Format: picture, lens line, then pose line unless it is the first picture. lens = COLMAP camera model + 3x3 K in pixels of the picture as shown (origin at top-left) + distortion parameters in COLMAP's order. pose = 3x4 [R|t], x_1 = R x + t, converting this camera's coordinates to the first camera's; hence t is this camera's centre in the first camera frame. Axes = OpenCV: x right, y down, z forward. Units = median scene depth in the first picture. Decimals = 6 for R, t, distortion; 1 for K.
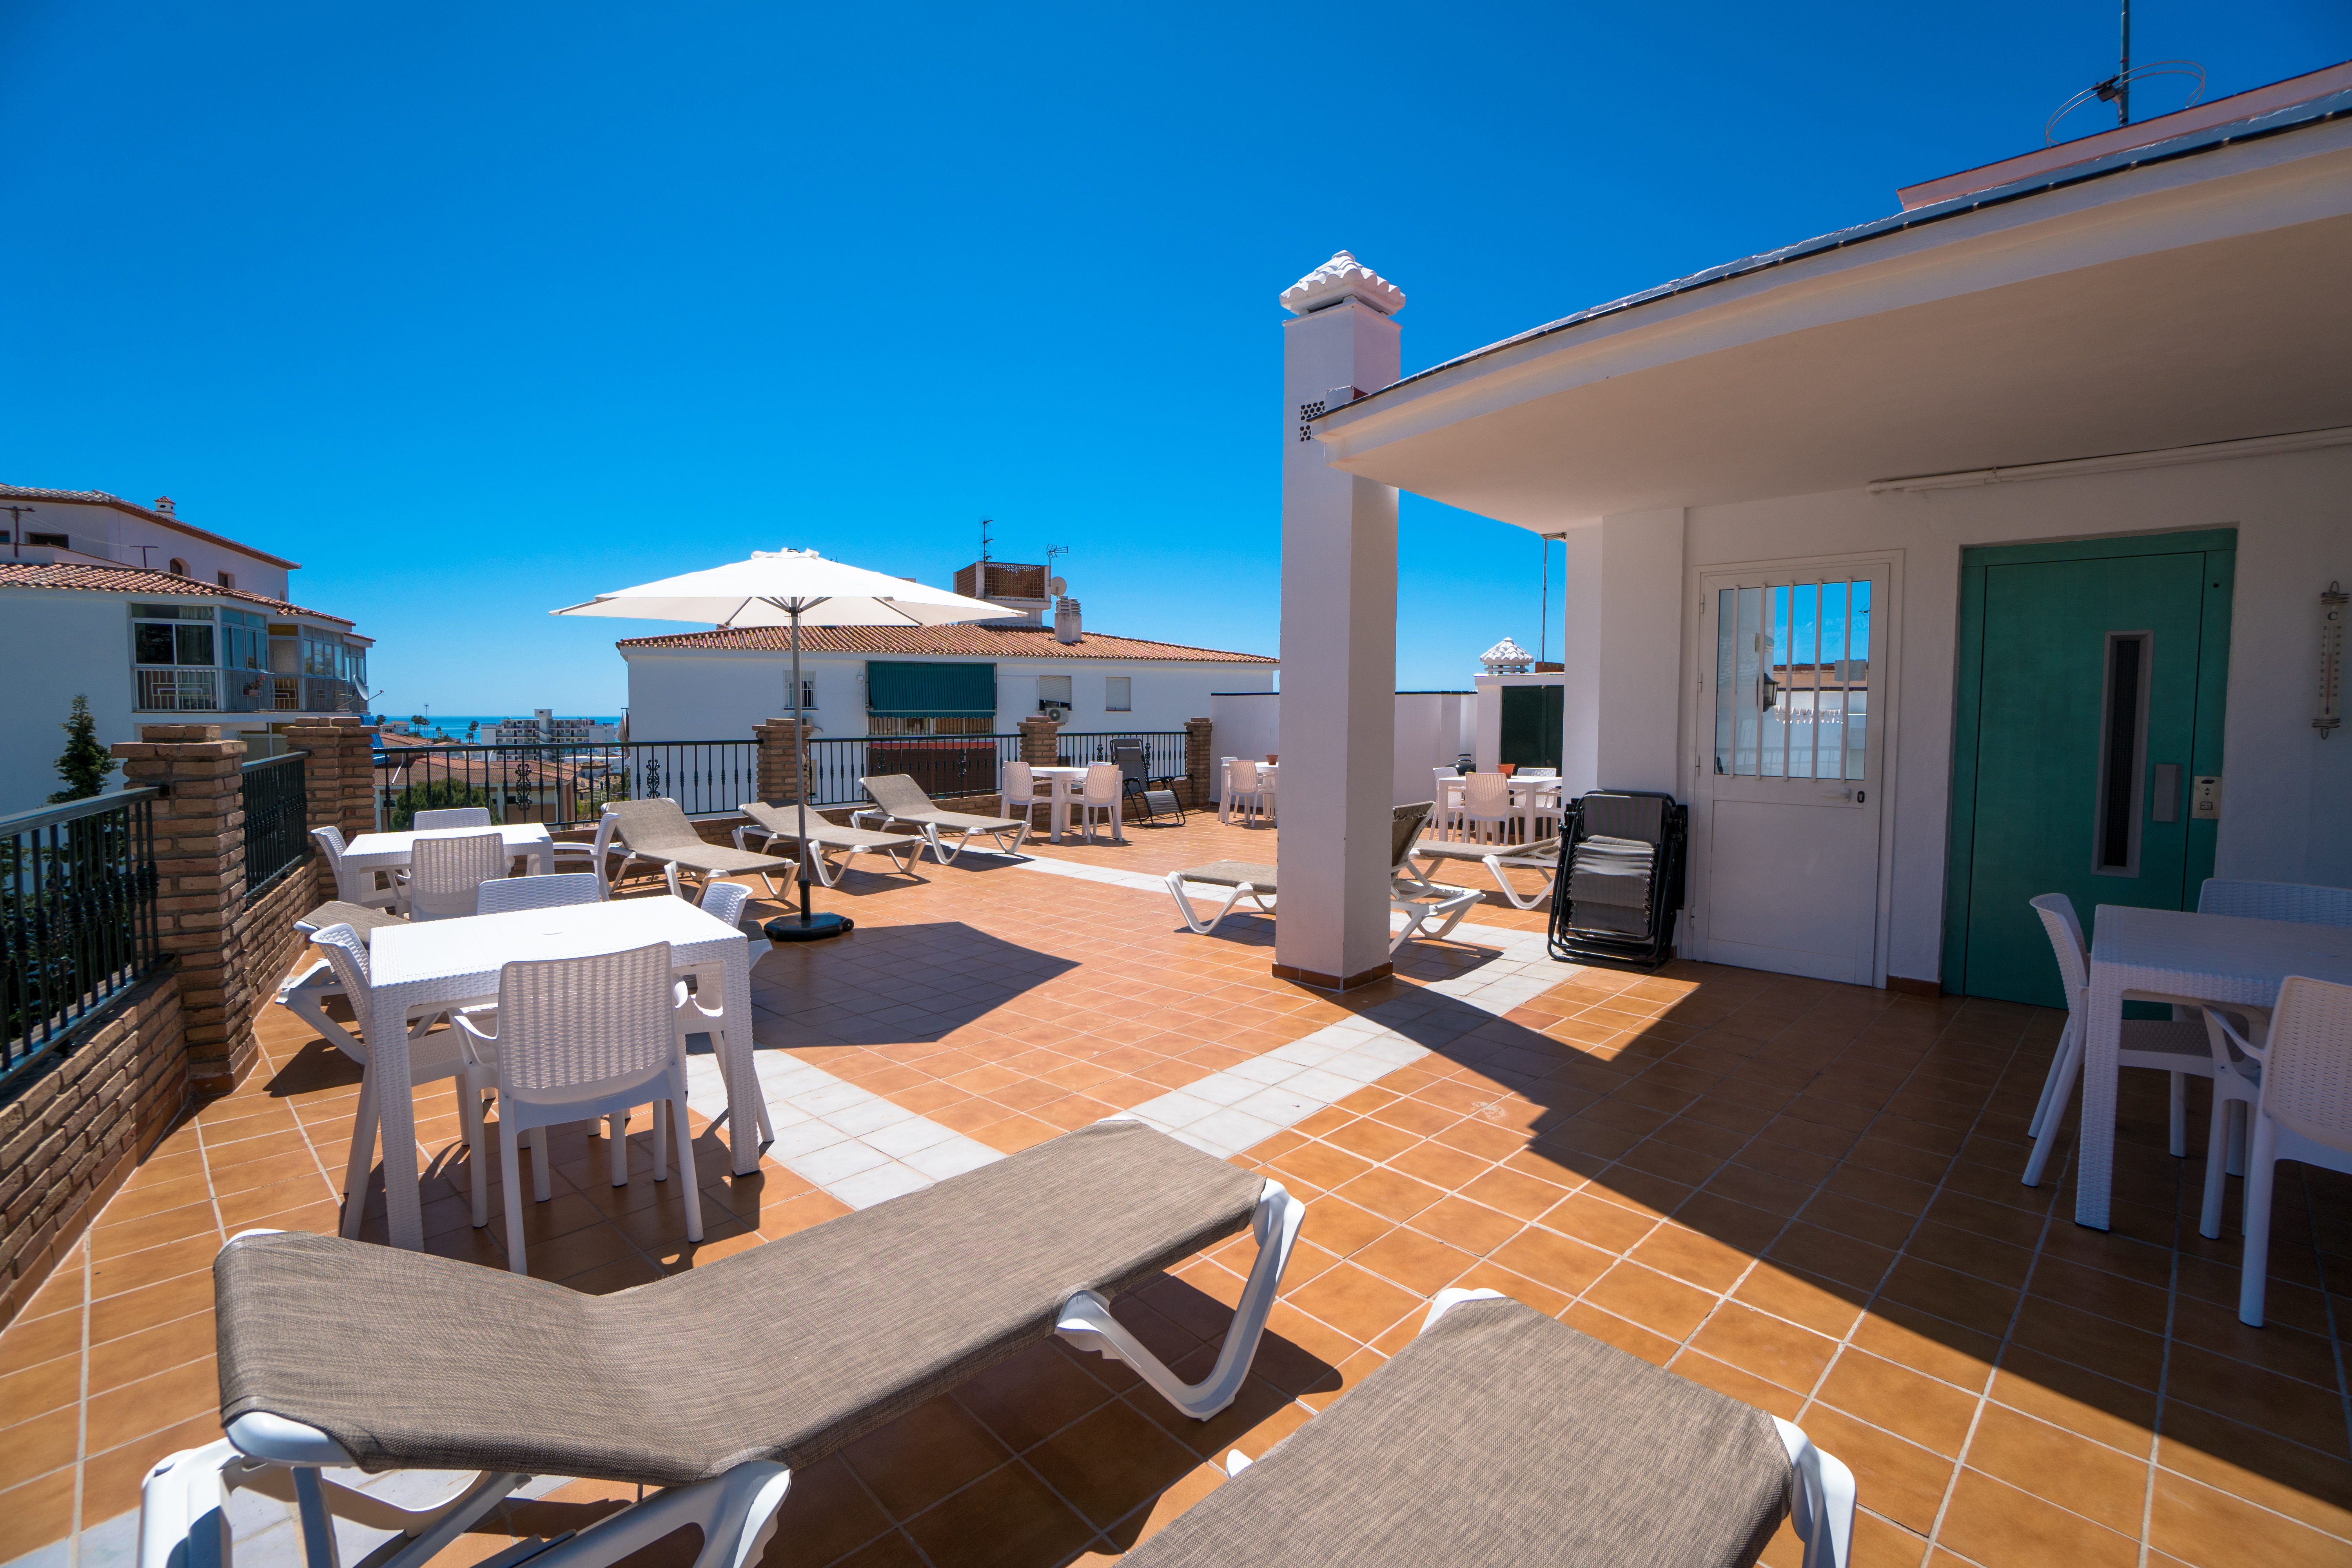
lens RADIAL K [[1029.9, 0, 1172.2], [0, 1029.9, 774.6], [0, 0, 1]] dist [-0.066159, 0.023856]
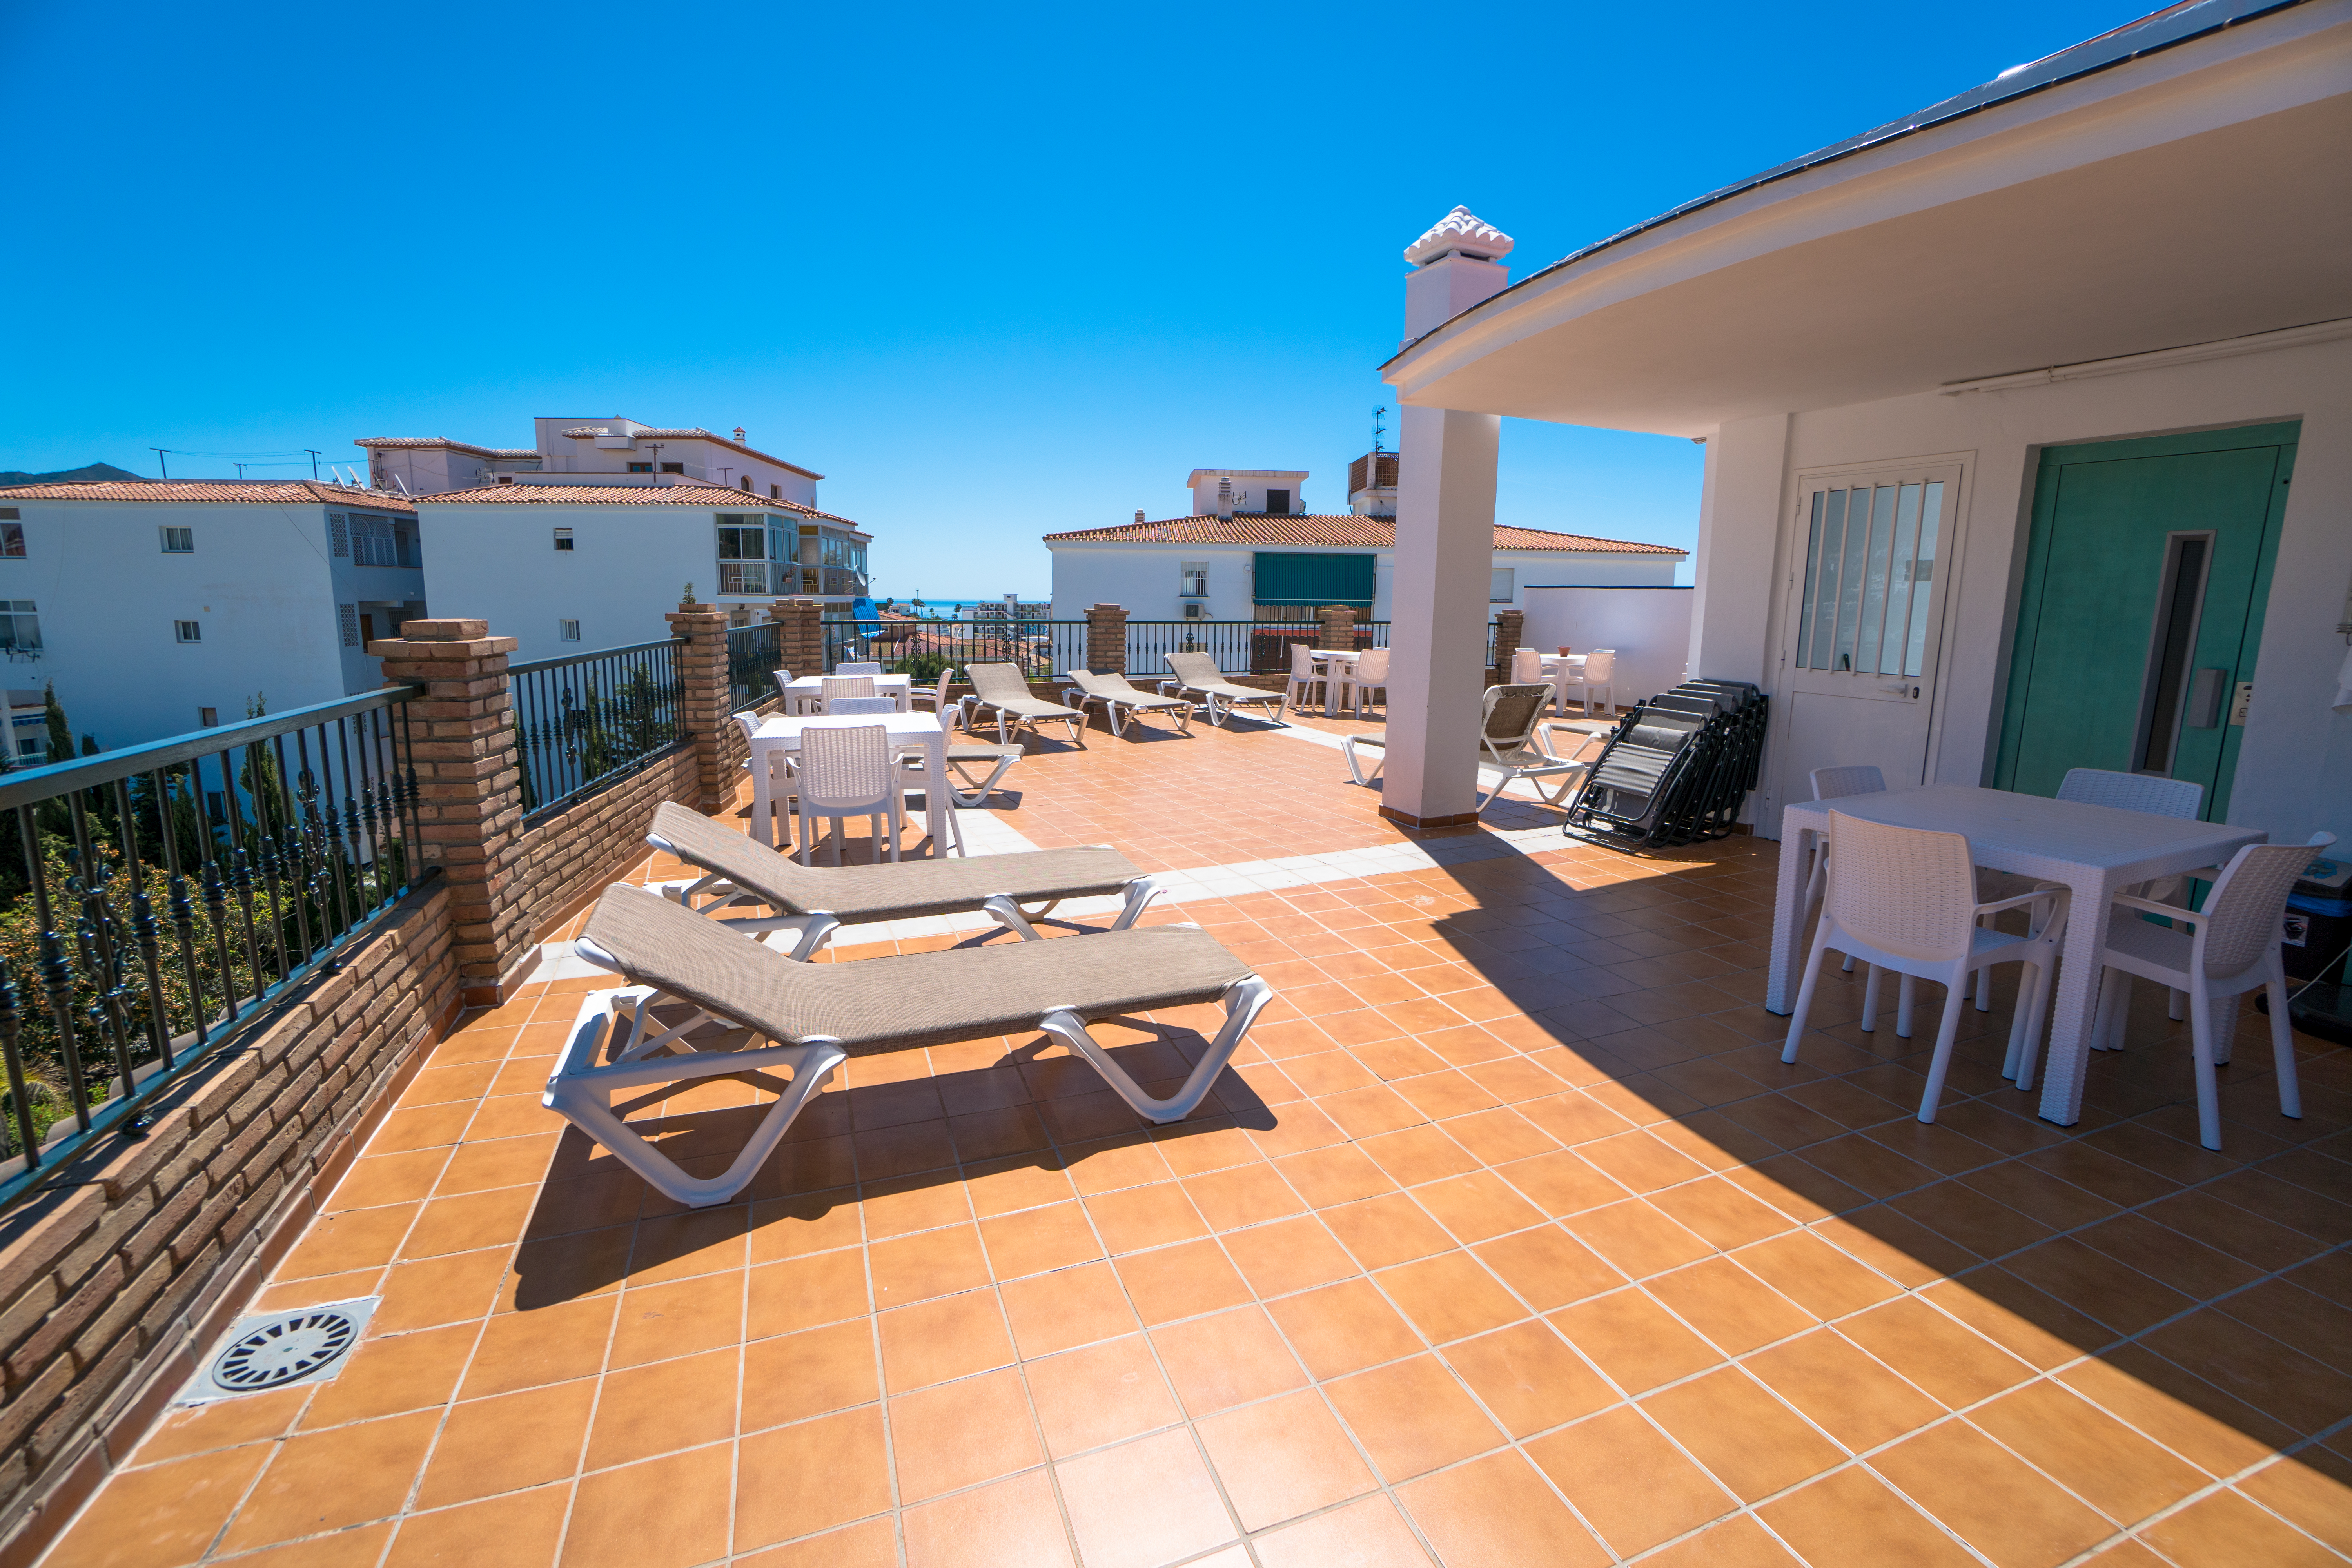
lens RADIAL K [[1029.9, 0, 1172.2], [0, 1029.9, 774.6], [0, 0, 1]] dist [-0.066159, 0.023856]
pose [[0.918825, 0.075369, -0.387403, 0.224832], [-0.033846, 0.993028, 0.112918, 0.009200], [0.393212, -0.090640, 0.914969, -0.156980]]
